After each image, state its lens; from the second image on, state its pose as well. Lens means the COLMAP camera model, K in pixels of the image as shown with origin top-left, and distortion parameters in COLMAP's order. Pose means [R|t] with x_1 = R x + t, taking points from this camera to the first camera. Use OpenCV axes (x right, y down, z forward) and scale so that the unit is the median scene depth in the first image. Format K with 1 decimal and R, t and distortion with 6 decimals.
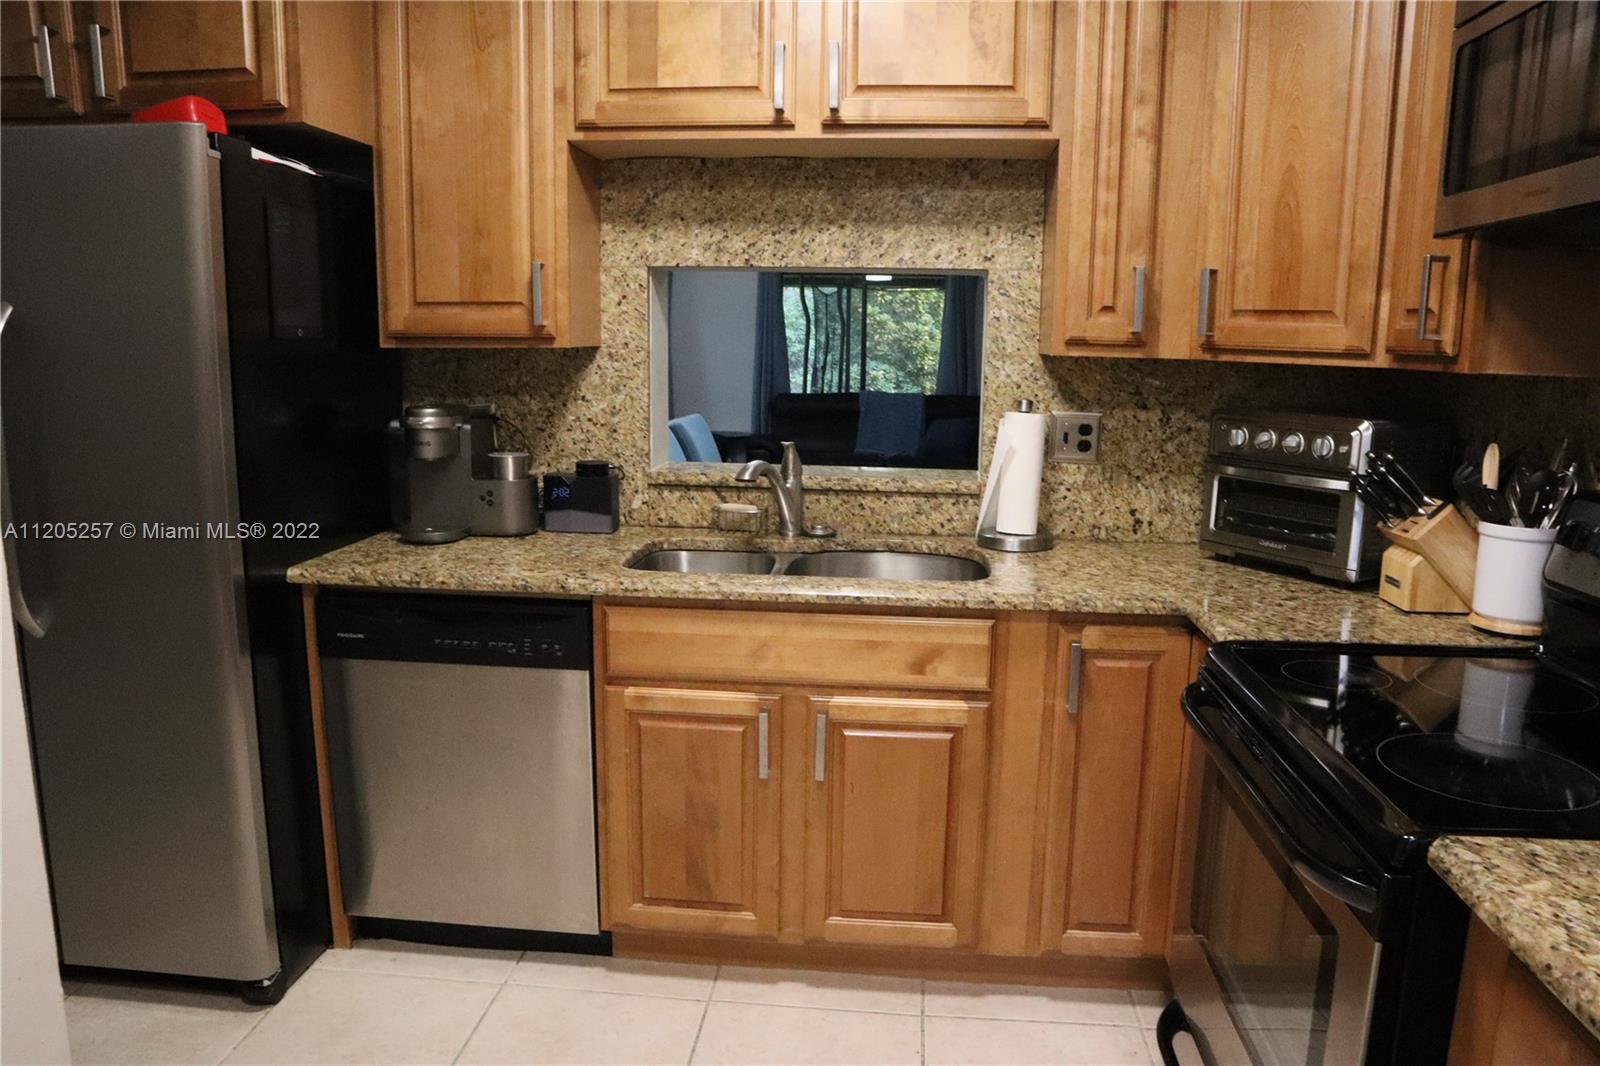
lens RADIAL K [[1110.9, 0, 806.8], [0, 1110.9, 539.8], [0, 0, 1]] dist [-0.127263, 0.088225]
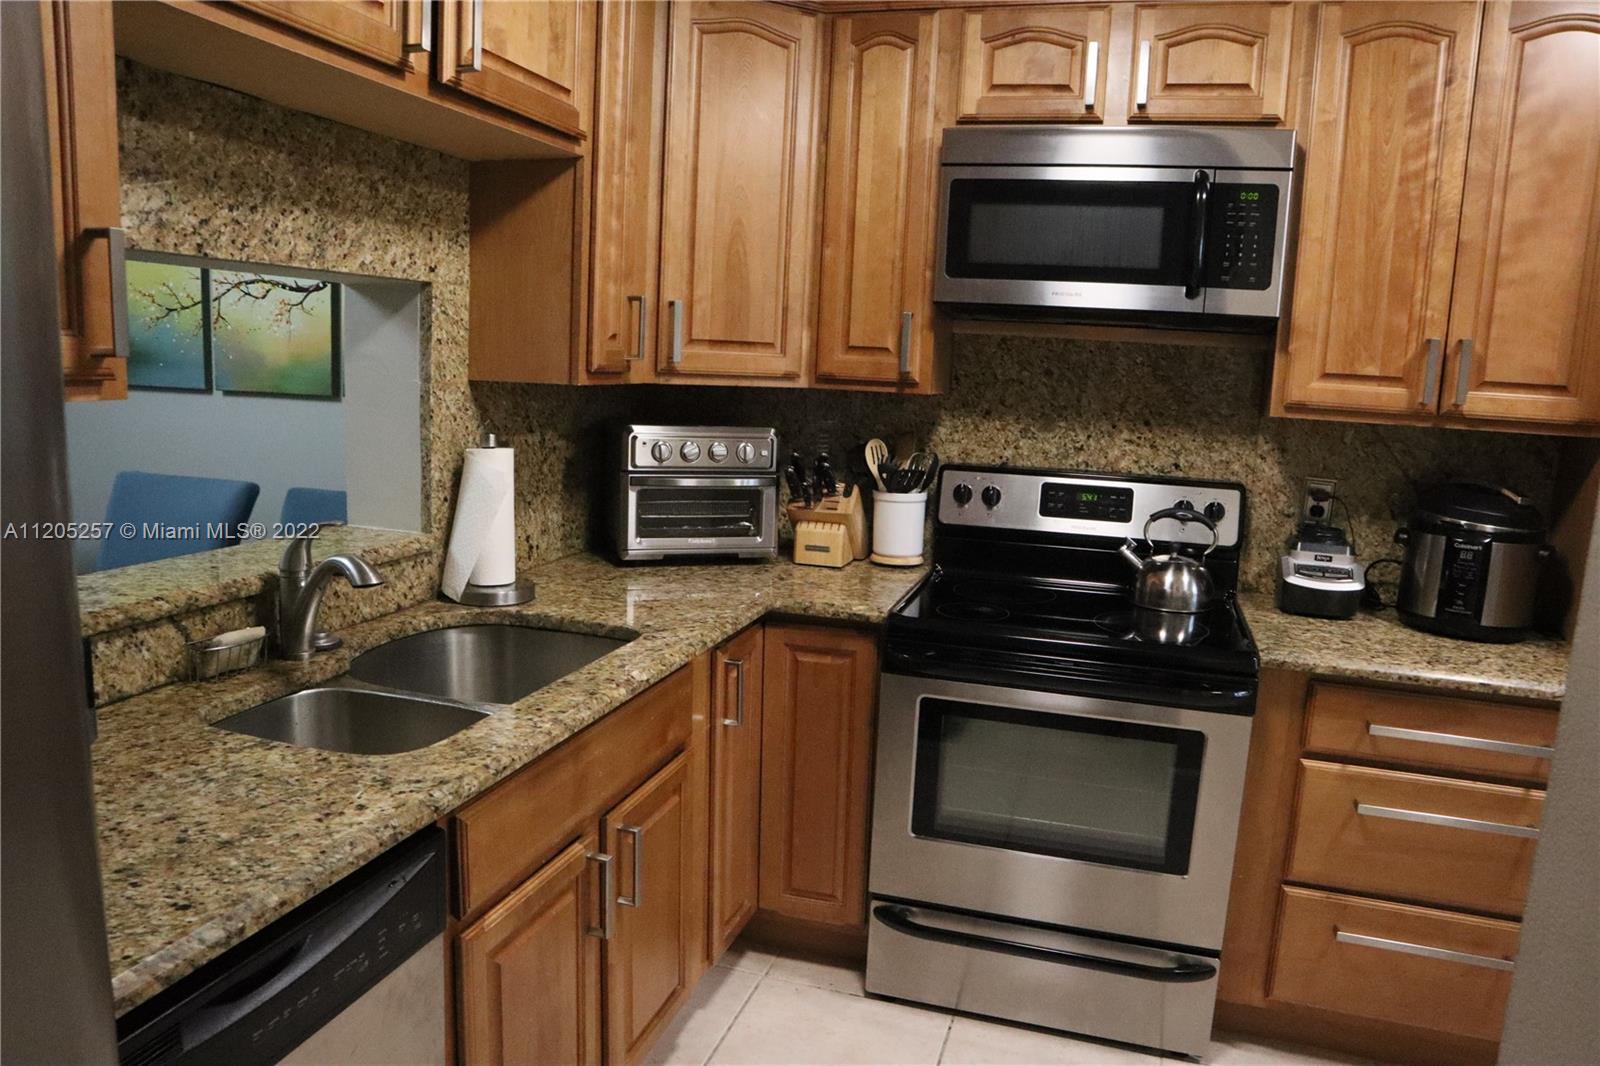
lens RADIAL K [[1110.9, 0, 806.8], [0, 1110.9, 539.8], [0, 0, 1]] dist [-0.127263, 0.088225]
pose [[0.200884, -0.166103, 0.965430, -0.609008], [0.140171, 0.980253, 0.139487, -0.128832], [-0.969535, 0.107305, 0.220200, 0.559557]]
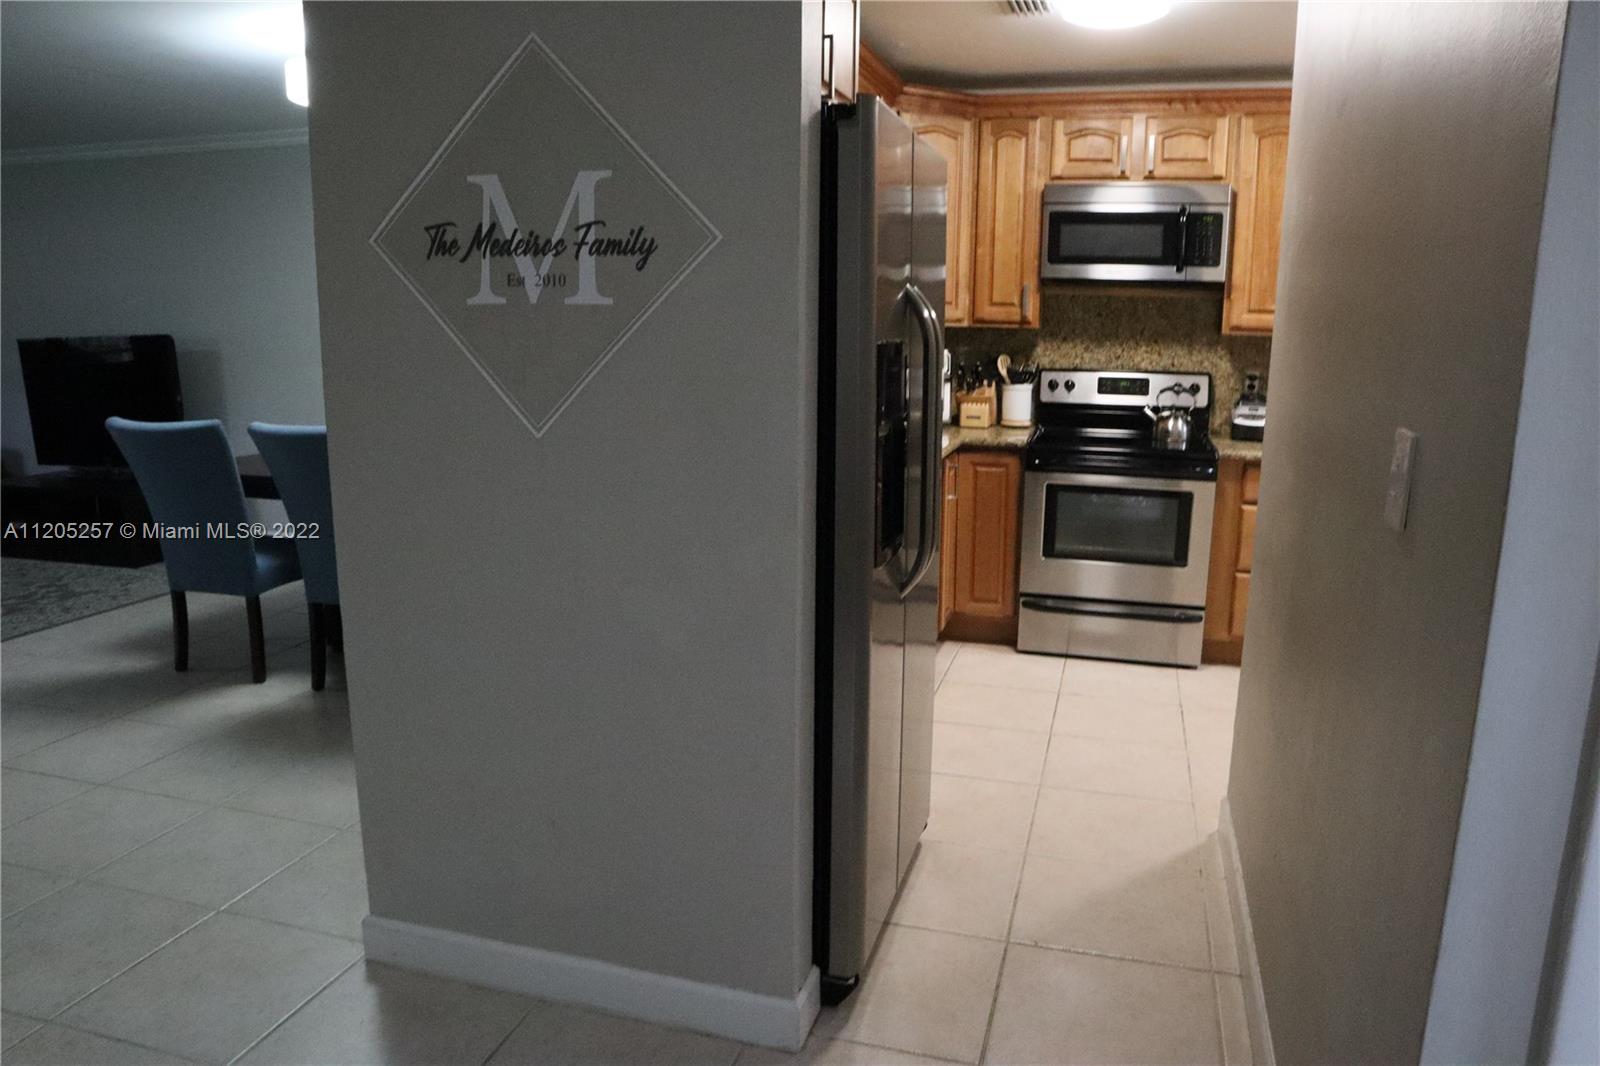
lens RADIAL K [[1110.9, 0, 806.8], [0, 1110.9, 539.8], [0, 0, 1]] dist [-0.127263, 0.088225]
pose [[0.188231, -0.206922, 0.960079, -1.494387], [0.171810, 0.969417, 0.175249, -0.147526], [-0.966980, 0.131964, 0.218025, 0.677793]]
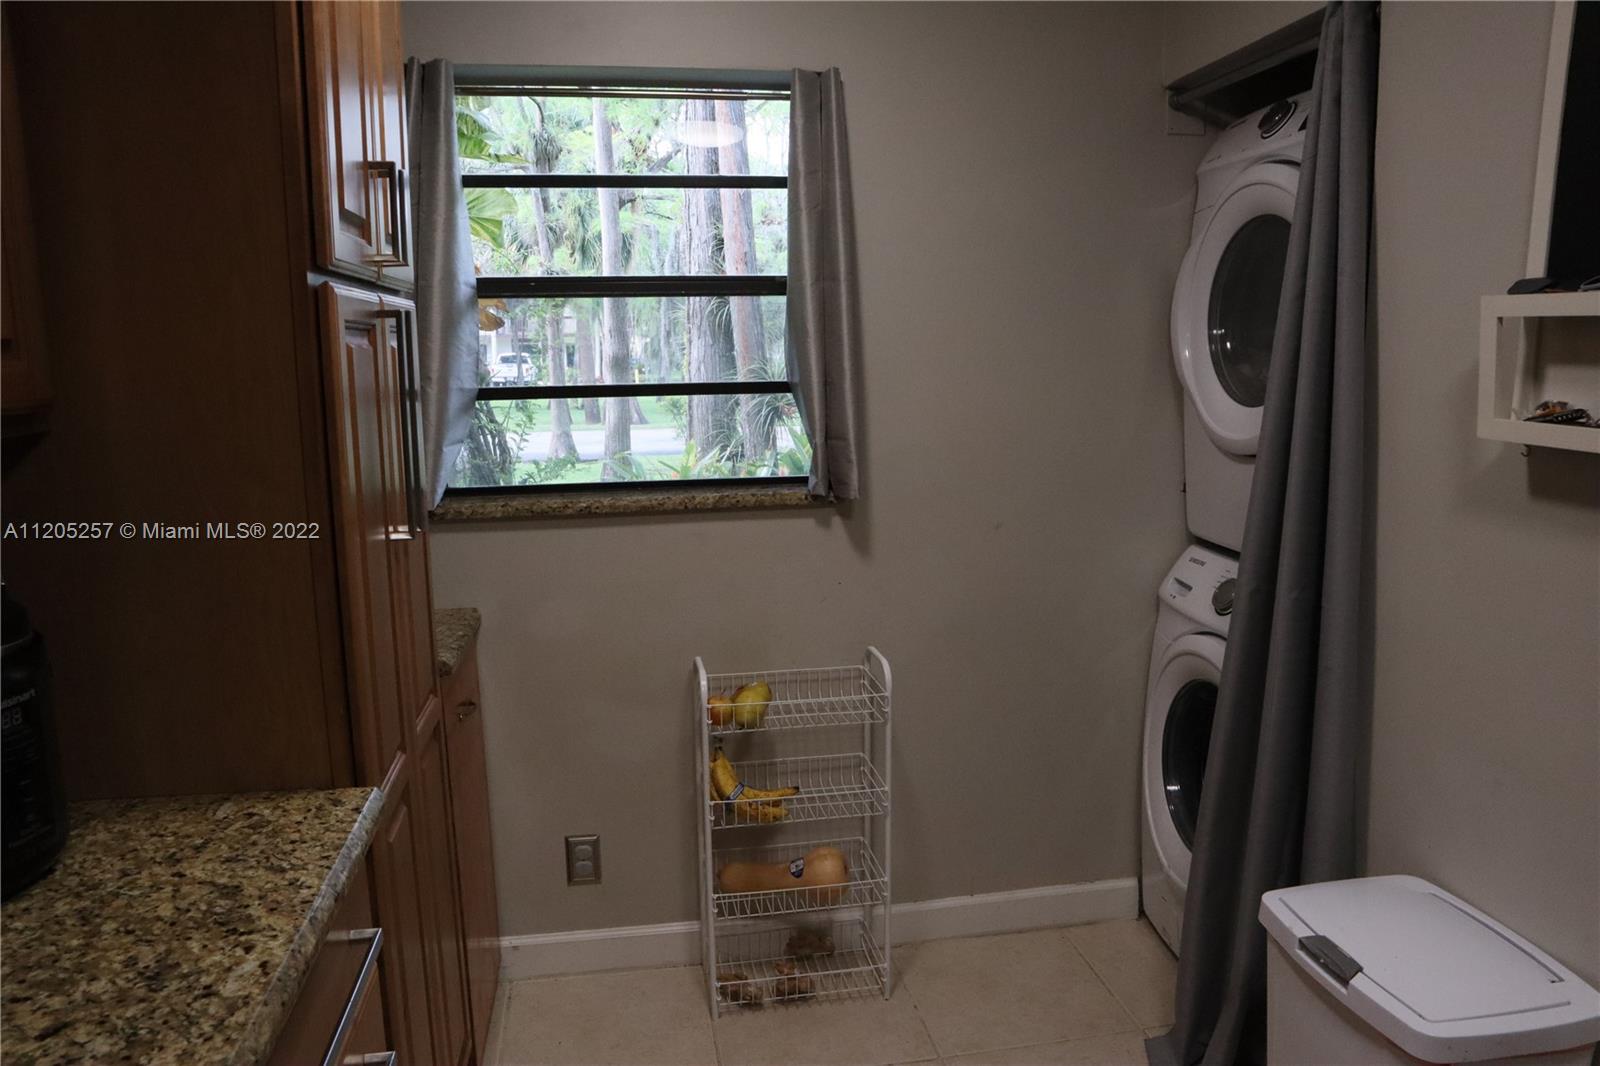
lens RADIAL K [[1110.9, 0, 806.8], [0, 1110.9, 539.8], [0, 0, 1]] dist [-0.127263, 0.088225]
pose [[-0.964653, 0.040611, -0.260377, 0.156163], [-0.053500, 0.937298, 0.344399, -0.135556], [0.258037, 0.346155, -0.901994, 0.644557]]
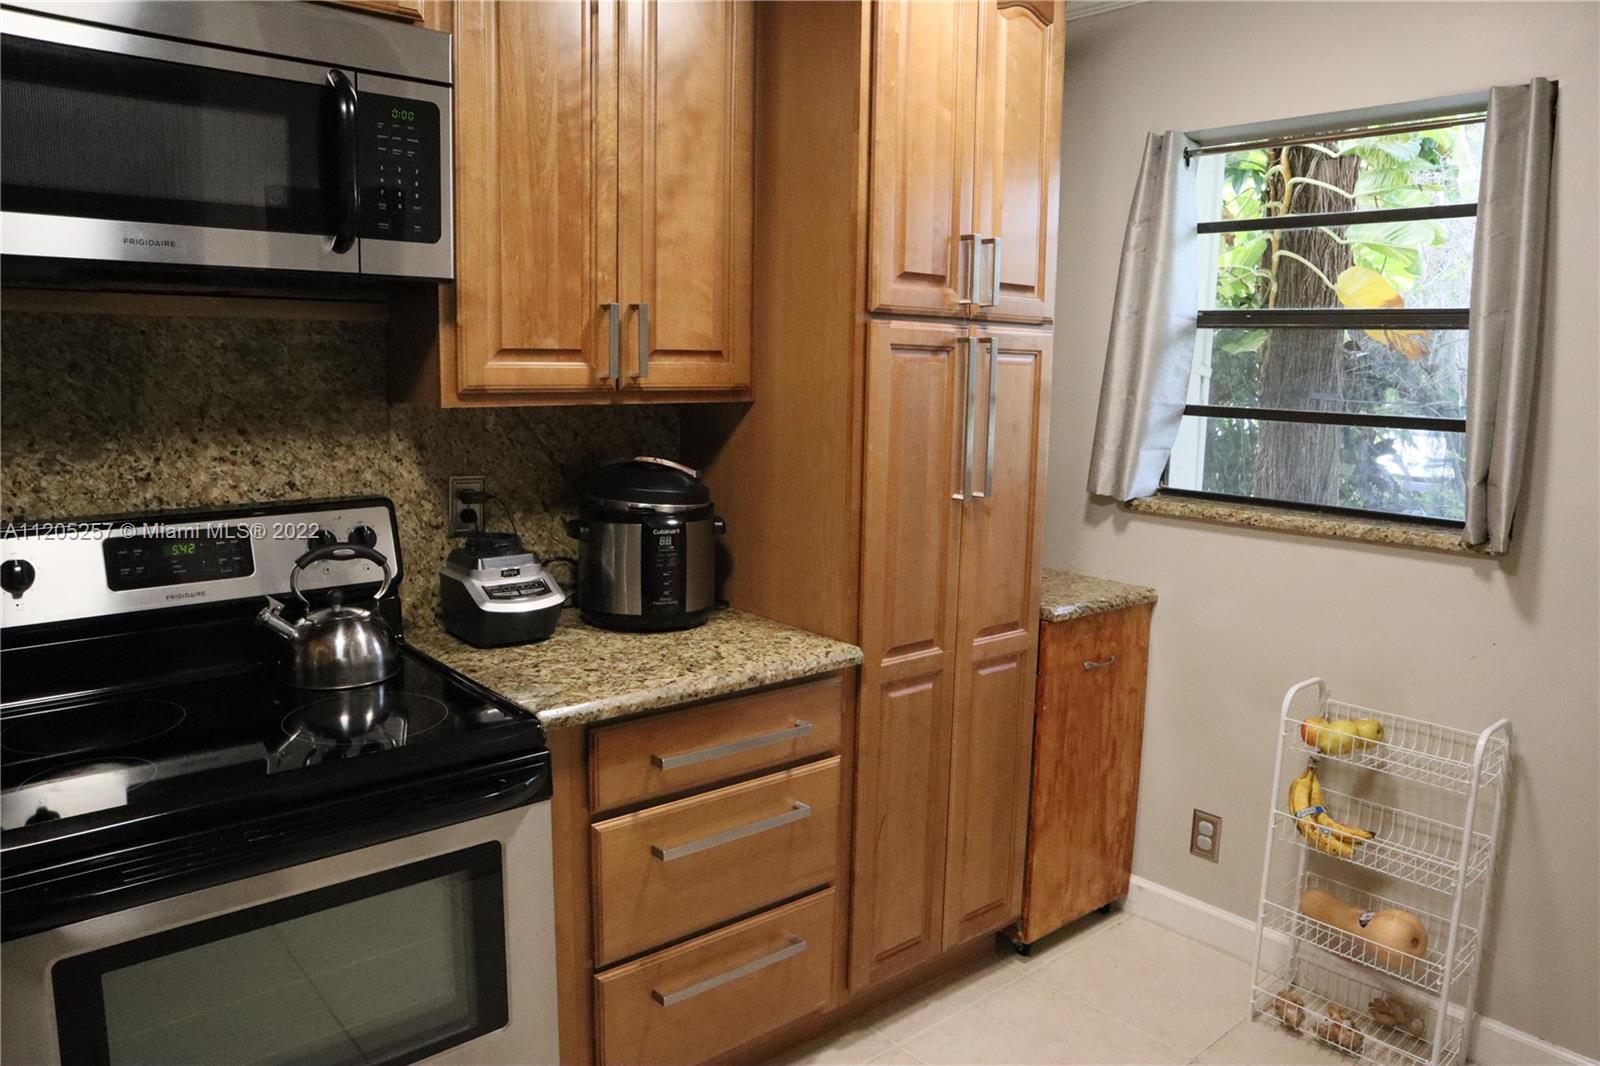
lens RADIAL K [[1110.9, 0, 806.8], [0, 1110.9, 539.8], [0, 0, 1]] dist [-0.127263, 0.088225]
pose [[-0.721828, -0.137340, 0.678308, -0.293390], [0.101047, 0.948693, 0.299617, -0.156874], [-0.684656, 0.284813, -0.670915, 0.713240]]
